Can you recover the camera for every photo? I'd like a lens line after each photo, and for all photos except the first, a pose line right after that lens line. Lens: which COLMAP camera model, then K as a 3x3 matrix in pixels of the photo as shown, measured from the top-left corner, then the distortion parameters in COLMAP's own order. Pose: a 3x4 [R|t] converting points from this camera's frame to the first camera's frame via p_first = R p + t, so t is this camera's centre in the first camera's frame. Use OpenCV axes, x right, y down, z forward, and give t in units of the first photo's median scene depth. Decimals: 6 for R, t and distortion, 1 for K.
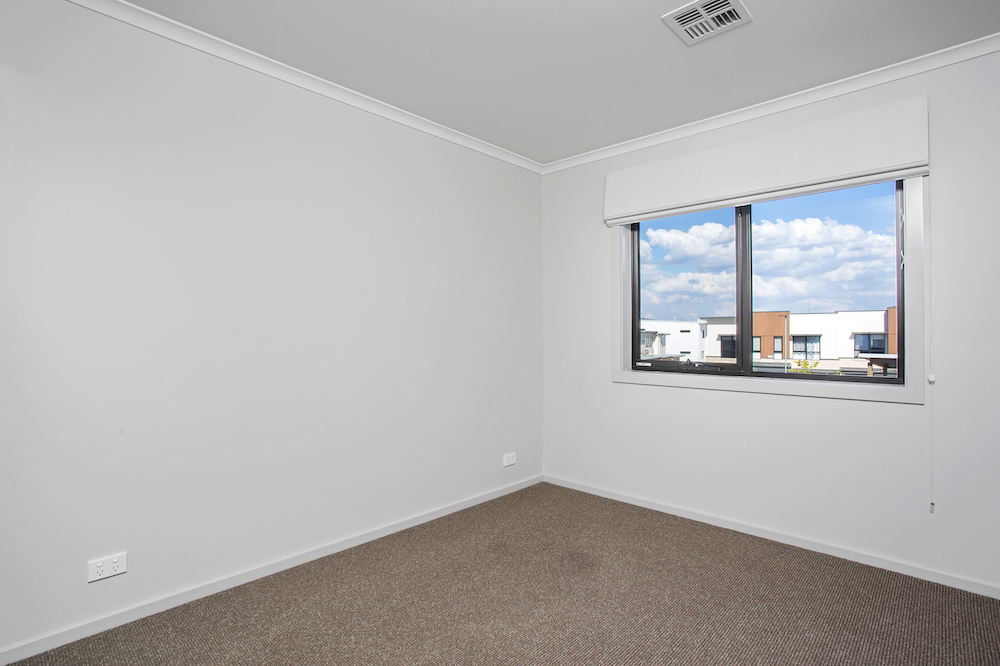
lens RADIAL K [[497.3, 0, 492.0], [0, 497.3, 331.9], [0, 0, 1]] dist [-0.056941, 0.000003]
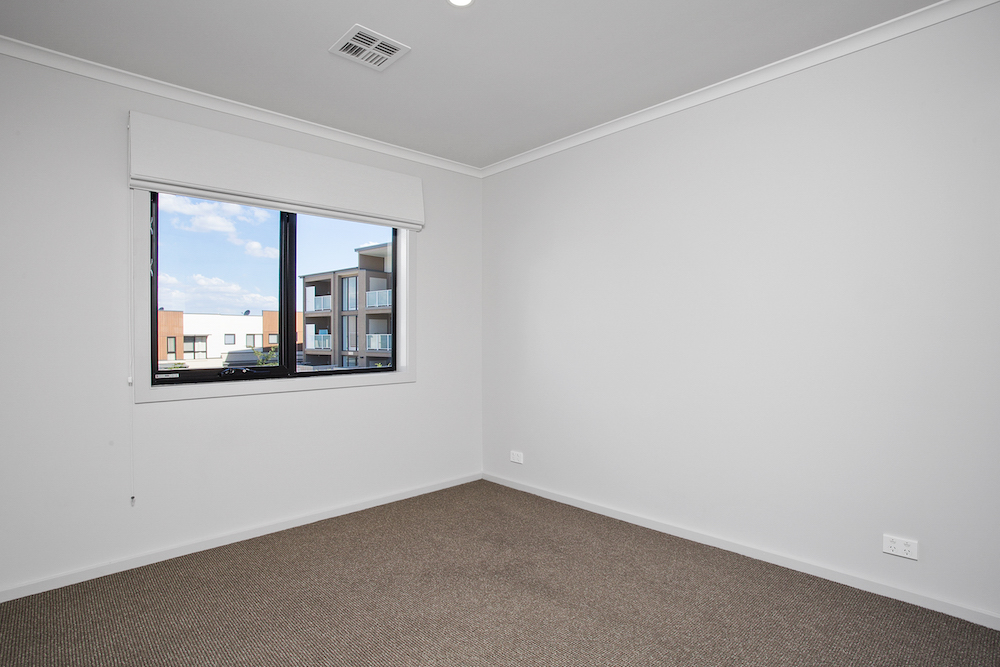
lens RADIAL K [[497.3, 0, 492.0], [0, 497.3, 332.4], [0, 0, 1]] dist [-0.056941, 0.000003]
pose [[0.045053, -0.004918, 0.998973, -0.429806], [-0.008904, 0.999946, 0.005324, -0.012264], [-0.998945, -0.009135, 0.045007, 0.448256]]
